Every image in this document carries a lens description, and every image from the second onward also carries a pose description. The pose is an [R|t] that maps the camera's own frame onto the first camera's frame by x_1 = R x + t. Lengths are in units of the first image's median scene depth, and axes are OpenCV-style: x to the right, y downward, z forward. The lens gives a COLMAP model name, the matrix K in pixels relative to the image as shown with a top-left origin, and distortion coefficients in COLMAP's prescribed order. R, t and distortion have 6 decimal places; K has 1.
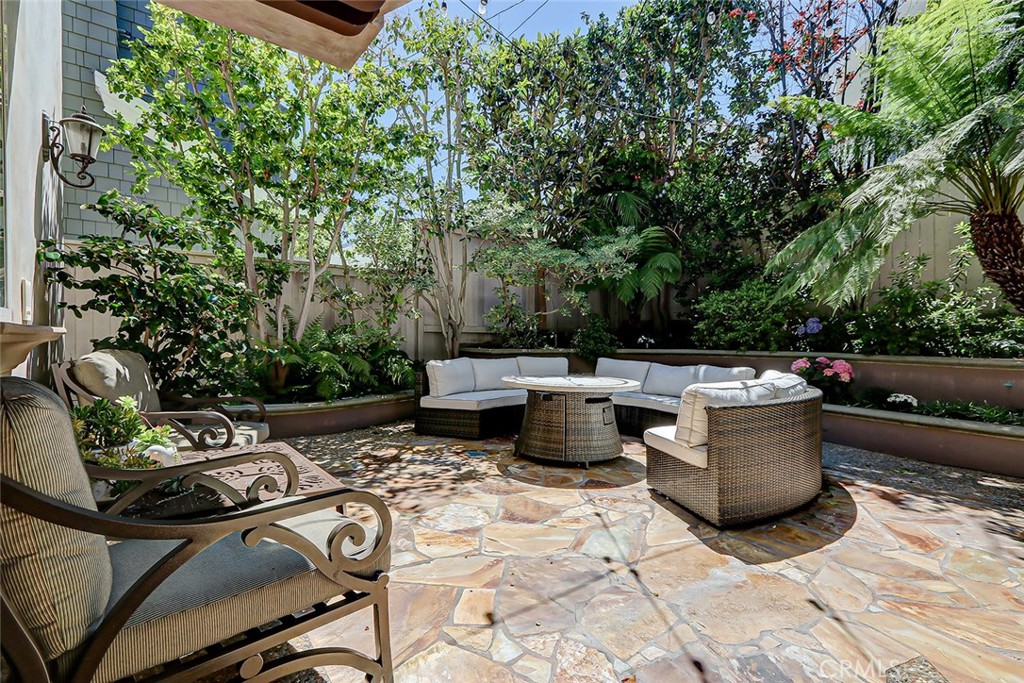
lens RADIAL K [[476.1, 0, 512.0], [0, 476.1, 341.5], [0, 0, 1]] dist [0.000875, 0.000771]
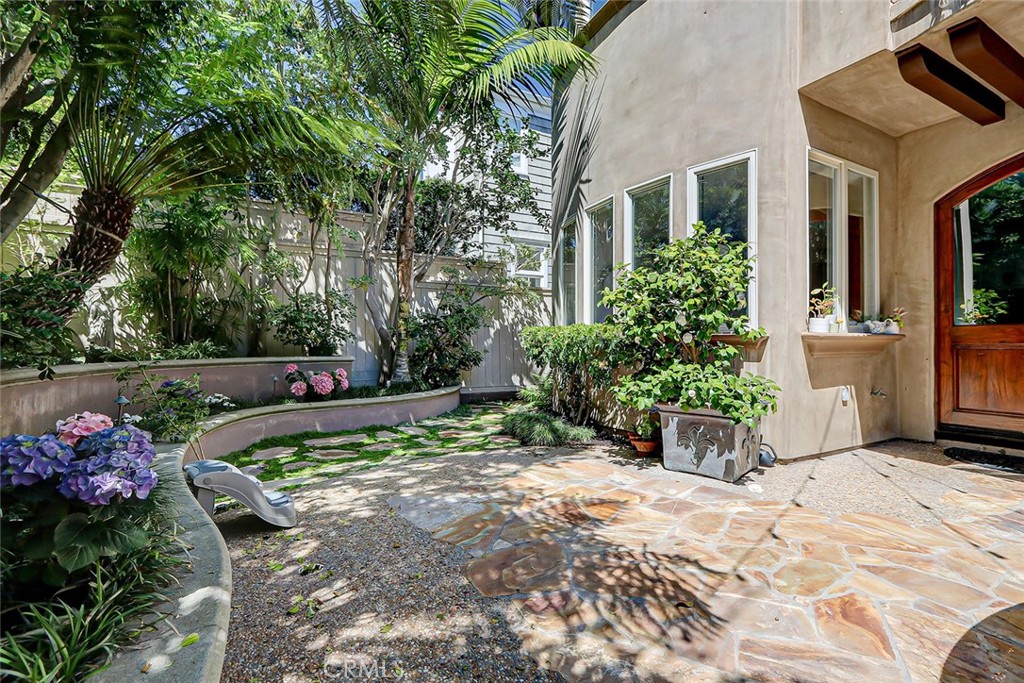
lens RADIAL K [[476.1, 0, 512.0], [0, 476.1, 341.5], [0, 0, 1]] dist [0.000875, 0.000771]
pose [[-0.987045, 0.004574, 0.160376, 1.026725], [0.003879, 0.999982, -0.004644, 0.005220], [-0.160394, -0.003962, -0.987045, 1.485757]]
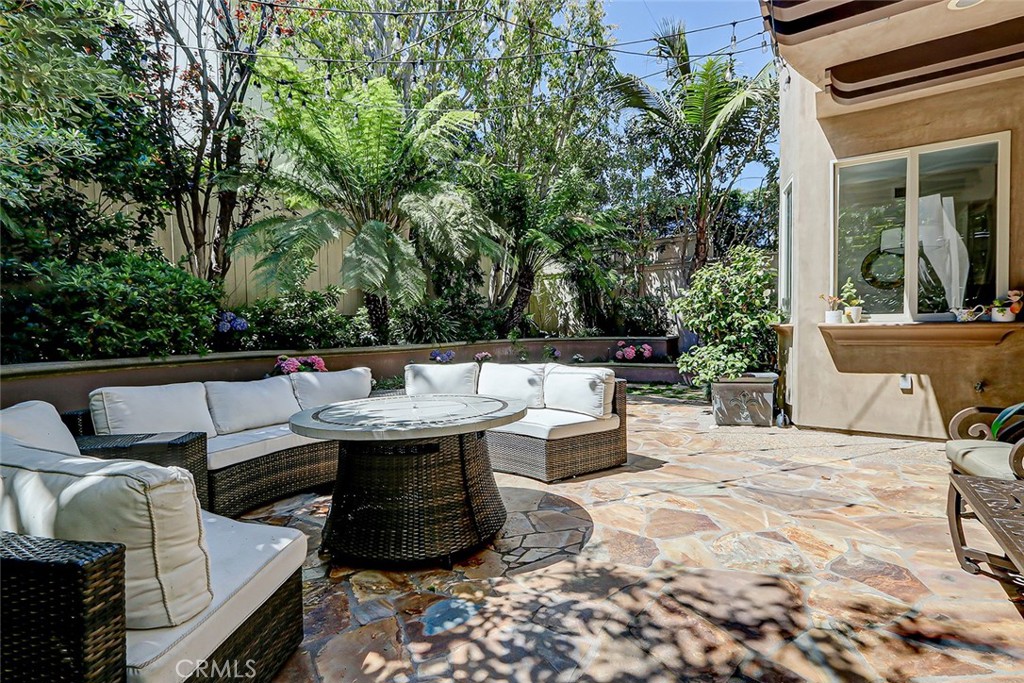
lens RADIAL K [[476.1, 0, 512.0], [0, 476.1, 341.5], [0, 0, 1]] dist [0.000875, 0.000771]
pose [[-0.313581, -0.024520, 0.949245, -0.719063], [0.017439, 0.999349, 0.031575, -0.032827], [-0.949401, 0.026455, -0.312950, 1.529014]]
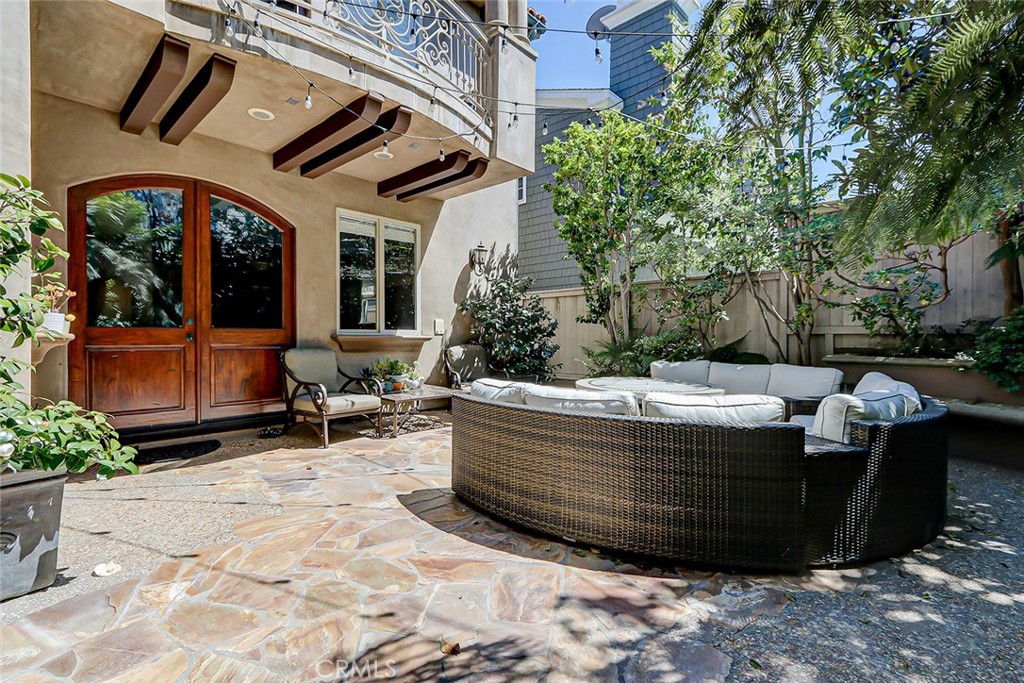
lens RADIAL K [[476.1, 0, 512.0], [0, 476.1, 341.5], [0, 0, 1]] dist [0.000875, 0.000771]
pose [[0.150559, 0.009388, -0.988557, 1.455493], [0.001982, 0.999950, 0.009799, -0.013993], [0.988599, -0.003435, 0.150532, 0.826997]]
